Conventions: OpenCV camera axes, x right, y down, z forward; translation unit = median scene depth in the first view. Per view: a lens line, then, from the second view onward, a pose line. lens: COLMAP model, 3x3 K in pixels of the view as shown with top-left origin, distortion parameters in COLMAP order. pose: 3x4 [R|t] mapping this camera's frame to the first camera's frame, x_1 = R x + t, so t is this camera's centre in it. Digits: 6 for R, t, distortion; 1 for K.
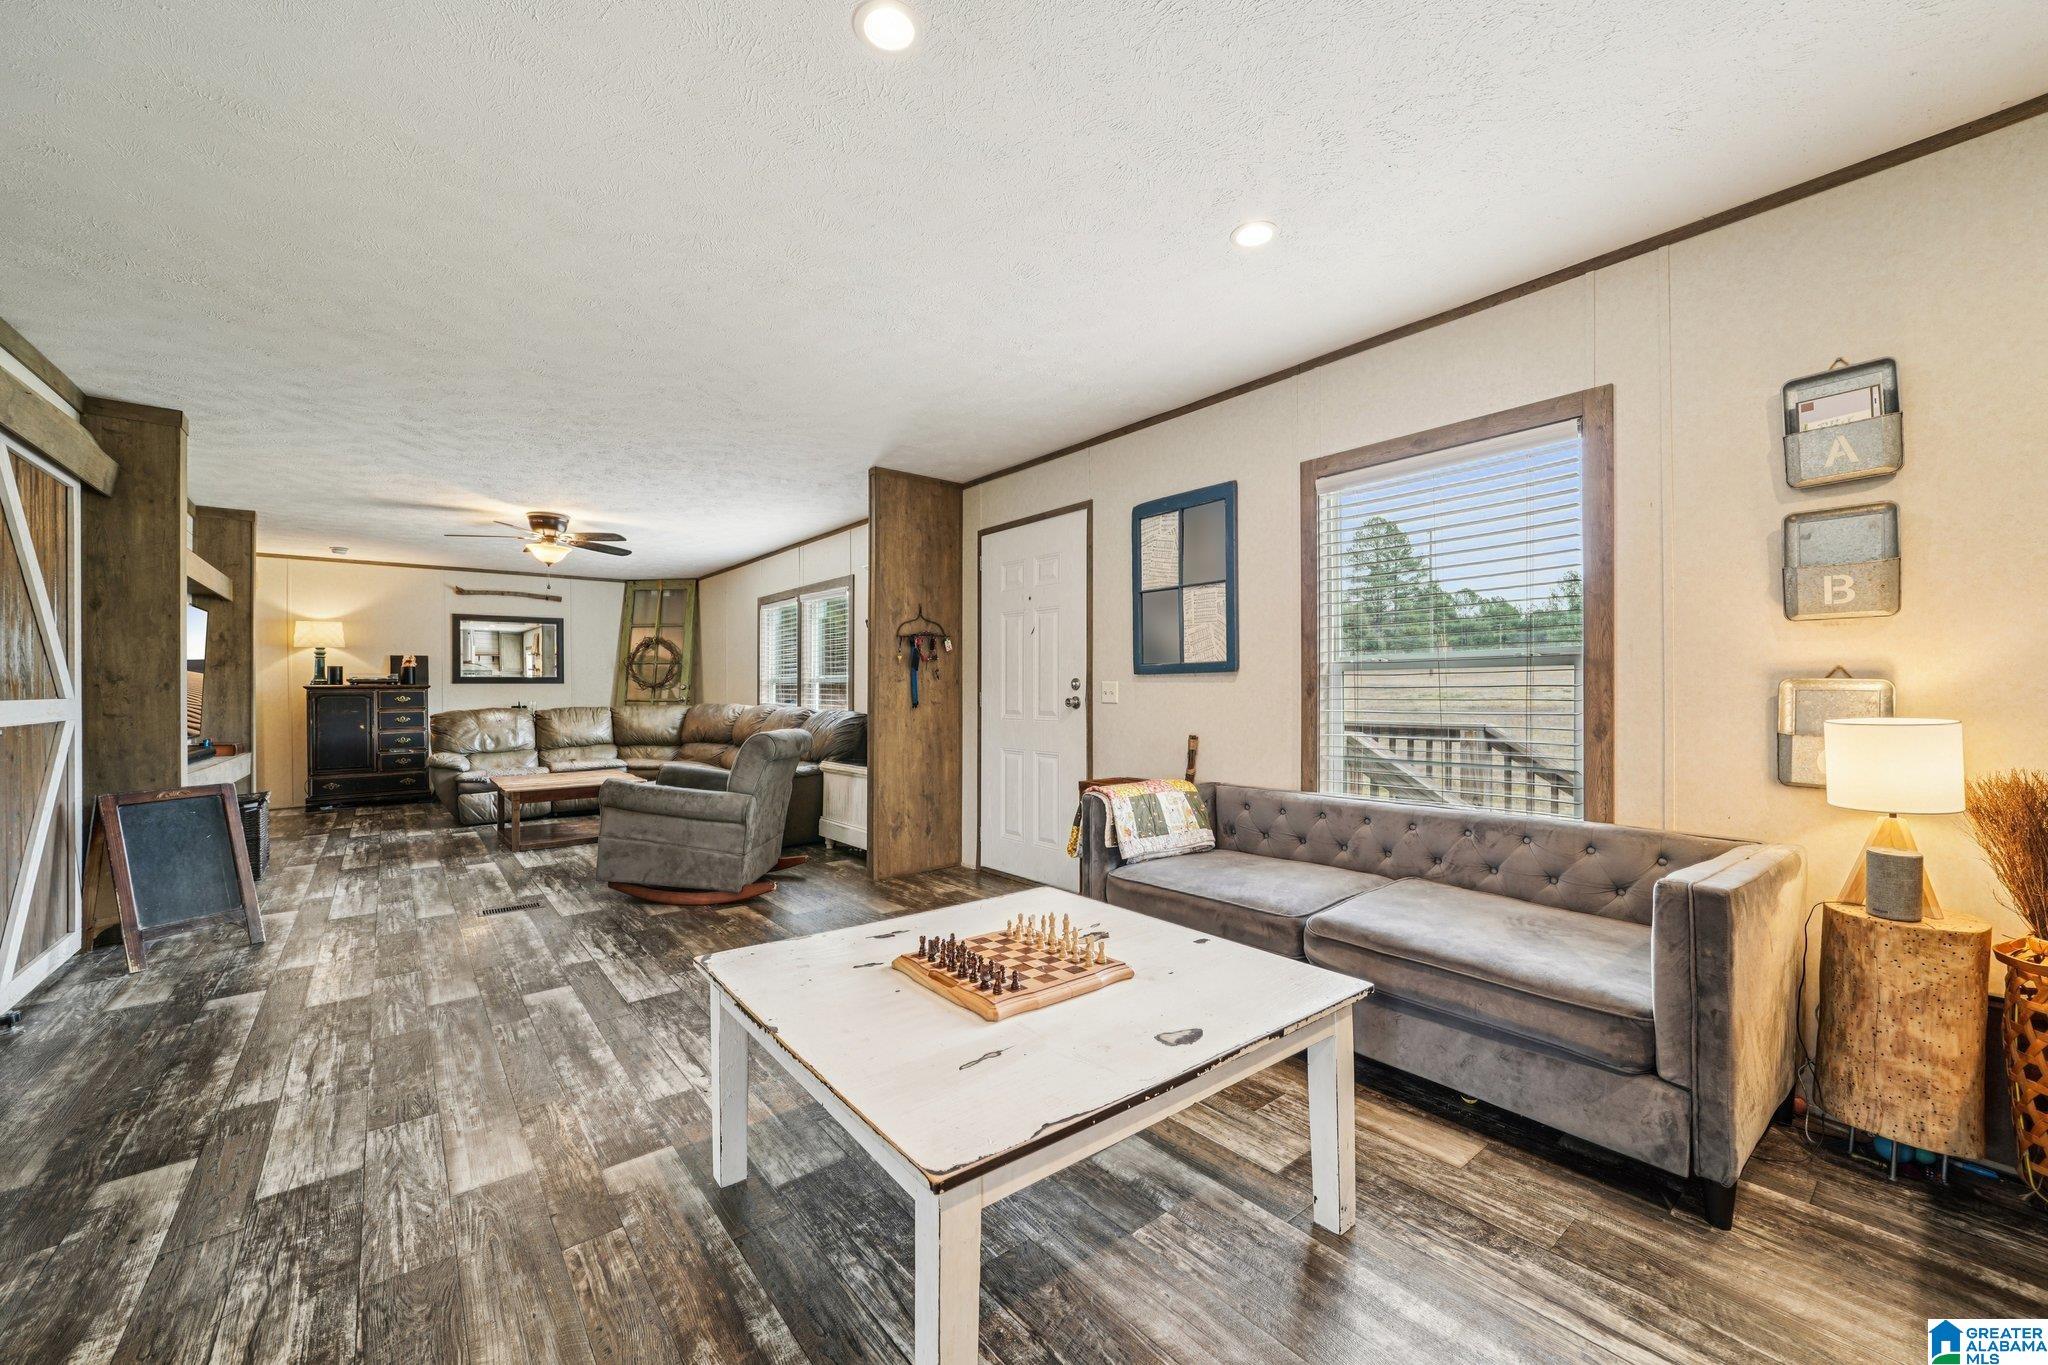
lens RADIAL K [[795.1, 0, 1018.4], [0, 795.1, 686.7], [0, 0, 1]] dist [-0.011514, 0.002969]
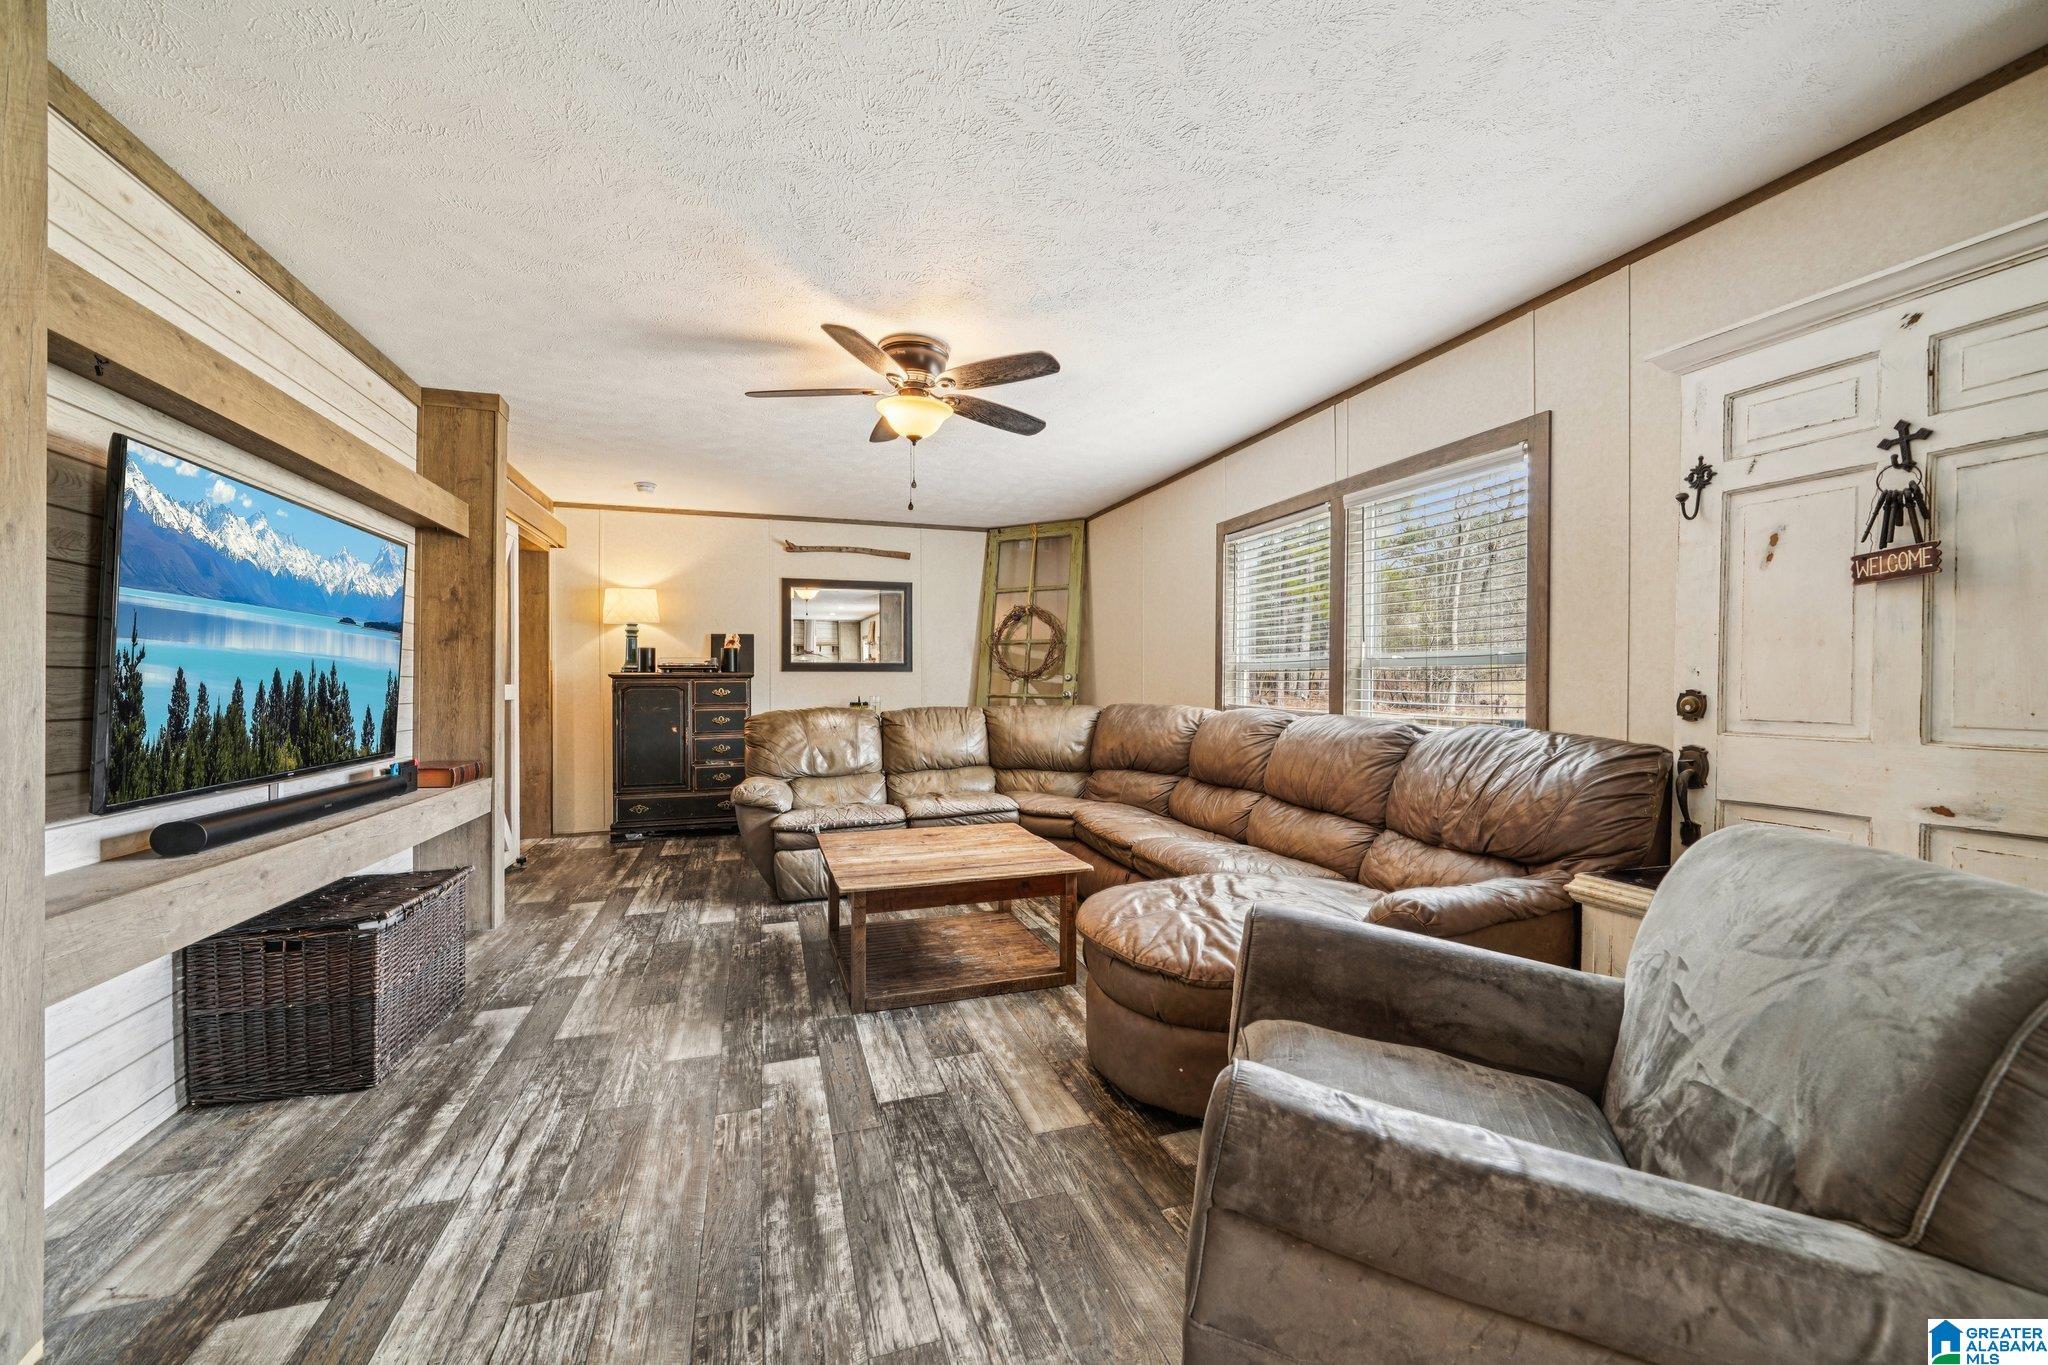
lens RADIAL K [[795.1, 0, 1018.4], [0, 795.1, 686.7], [0, 0, 1]] dist [-0.011514, 0.002969]
pose [[0.936062, 0.006721, -0.351771, -0.268217], [-0.003632, 0.999949, 0.009443, 0.002628], [0.351817, -0.007561, 0.936038, 0.417137]]
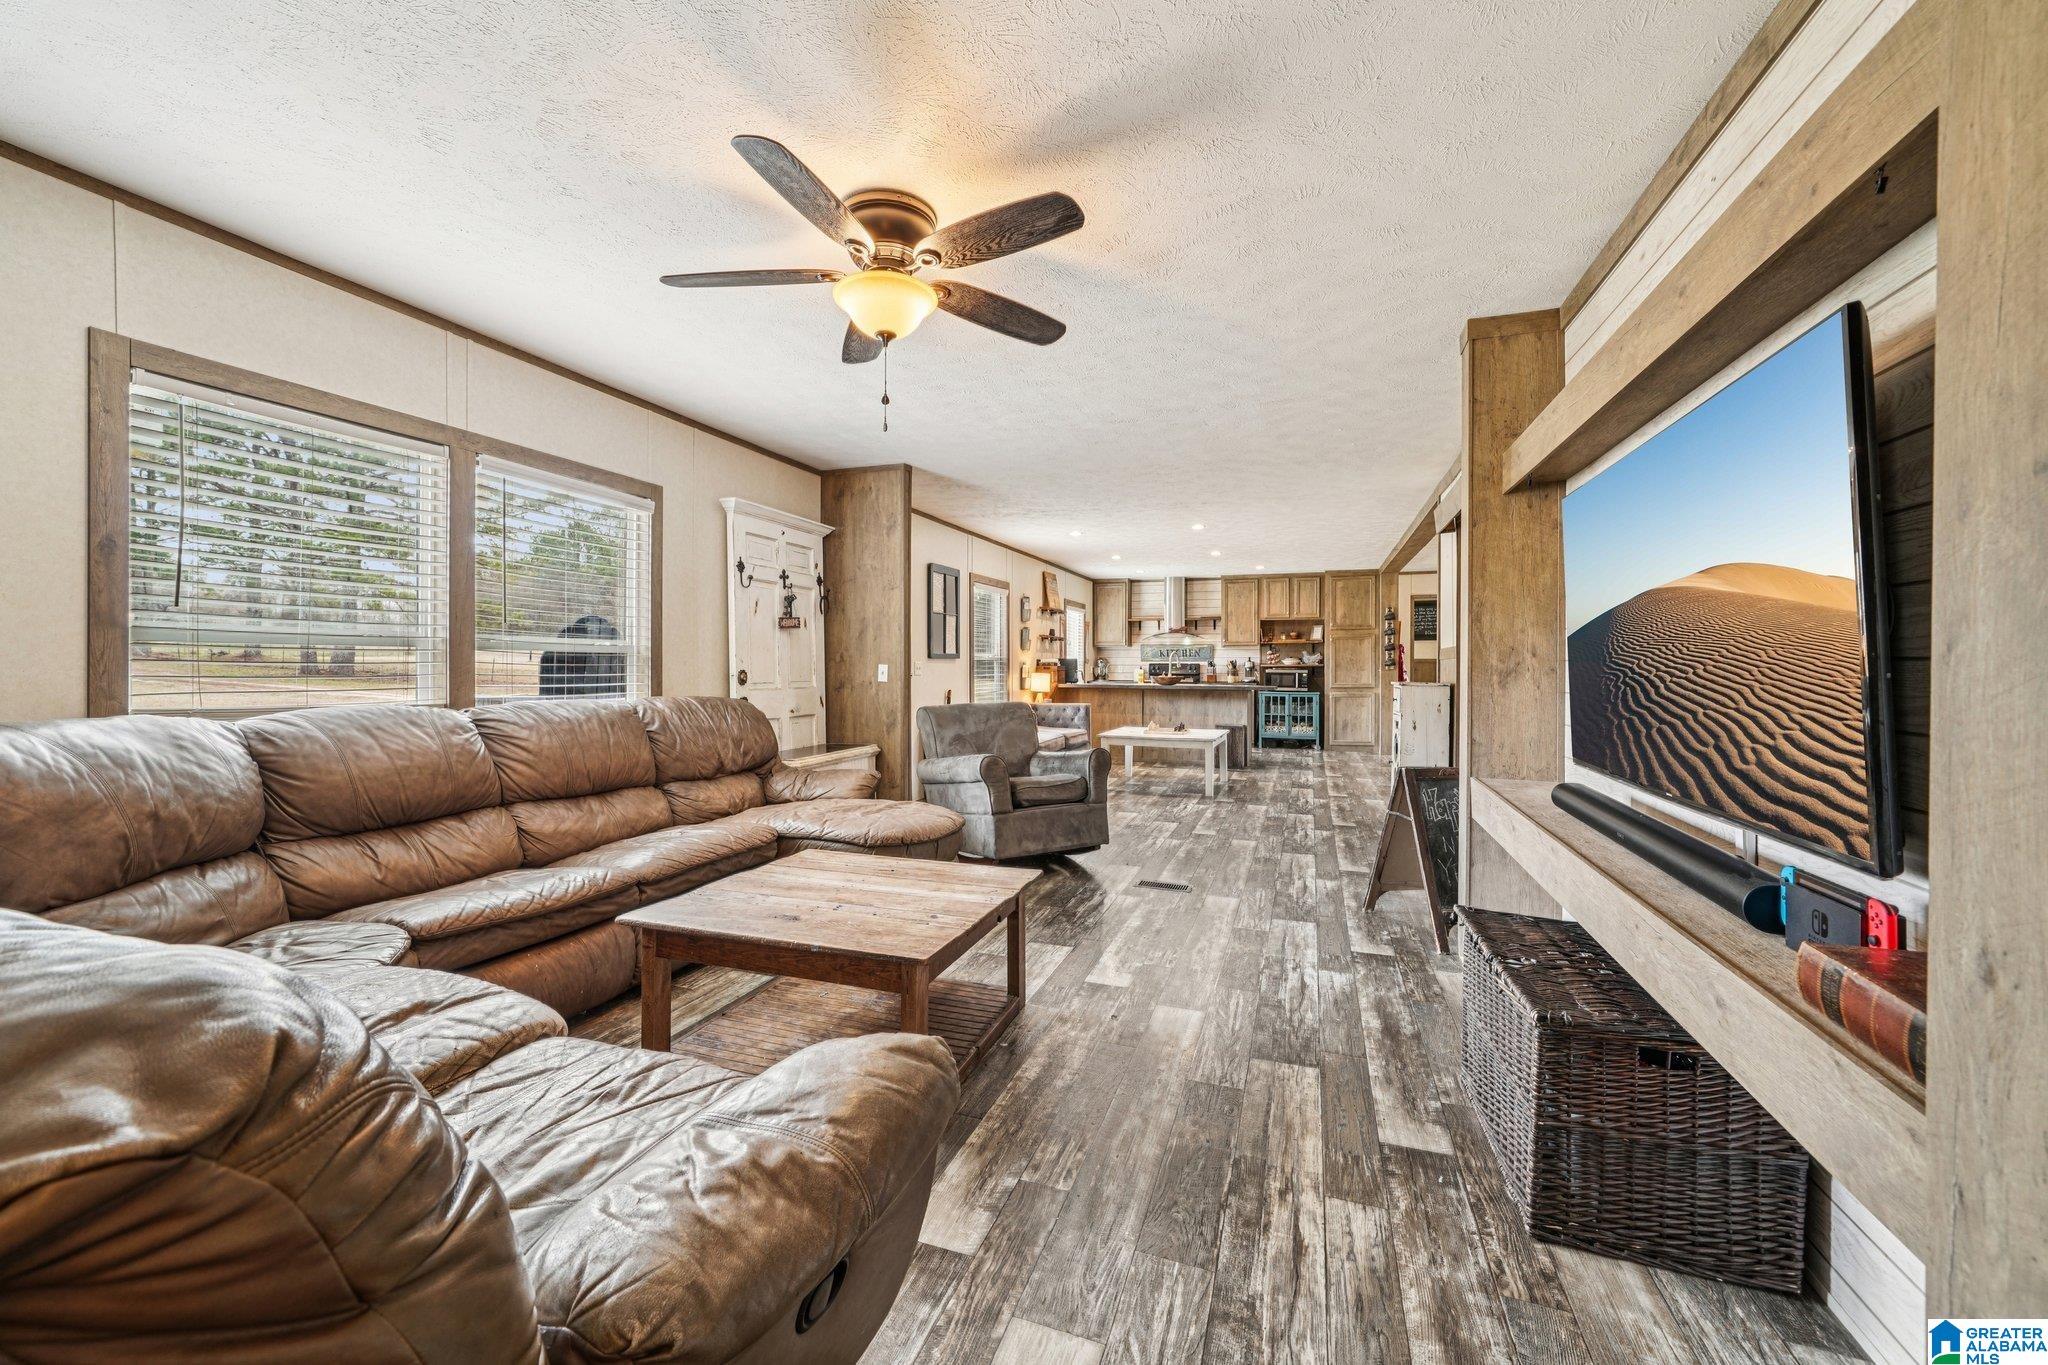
lens RADIAL K [[795.1, 0, 1018.4], [0, 795.1, 686.7], [0, 0, 1]] dist [-0.011514, 0.002969]
pose [[-0.518505, -0.019669, 0.854848, -0.749812], [-0.002774, 0.999769, 0.021321, 0.004875], [-0.855070, 0.008684, -0.518439, 0.898075]]
